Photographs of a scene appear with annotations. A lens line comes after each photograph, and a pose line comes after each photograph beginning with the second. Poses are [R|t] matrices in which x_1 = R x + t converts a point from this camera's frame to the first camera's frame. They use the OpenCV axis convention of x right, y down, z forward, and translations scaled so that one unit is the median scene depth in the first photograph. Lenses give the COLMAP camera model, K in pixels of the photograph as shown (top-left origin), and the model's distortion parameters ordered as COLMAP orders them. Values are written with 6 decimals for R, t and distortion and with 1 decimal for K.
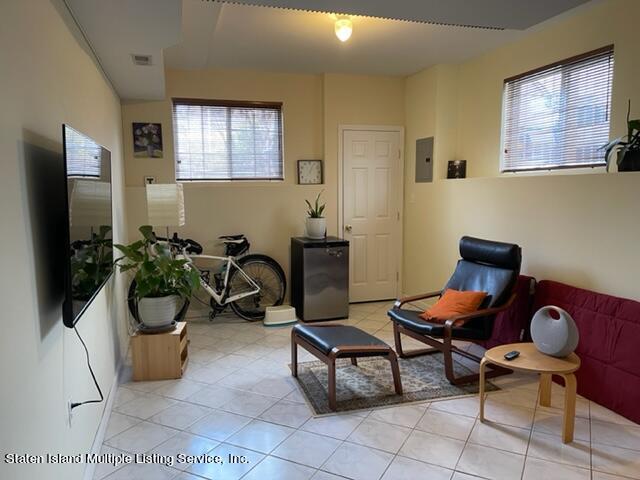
lens RADIAL K [[482.4, 0, 322.4], [0, 482.4, 240.4], [0, 0, 1]] dist [0.048422, -0.033131]
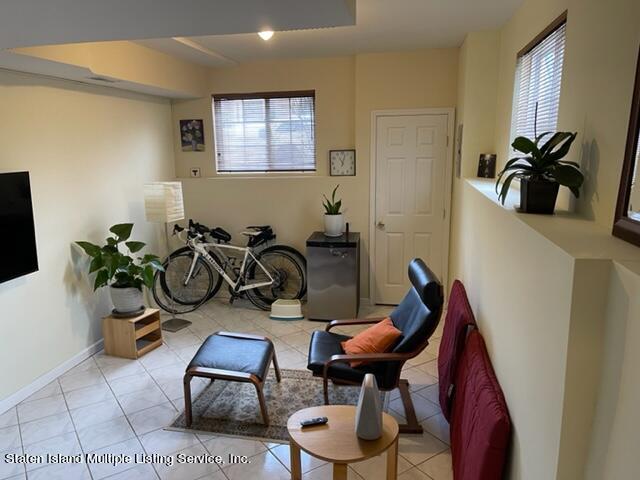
lens RADIAL K [[482.4, 0, 319.6], [0, 482.4, 241.5], [0, 0, 1]] dist [0.048422, -0.033131]
pose [[0.878995, 0.088461, -0.468554, 0.429053], [-0.043227, 0.993378, 0.106453, -0.096011], [0.474868, -0.073317, 0.876998, 0.152908]]
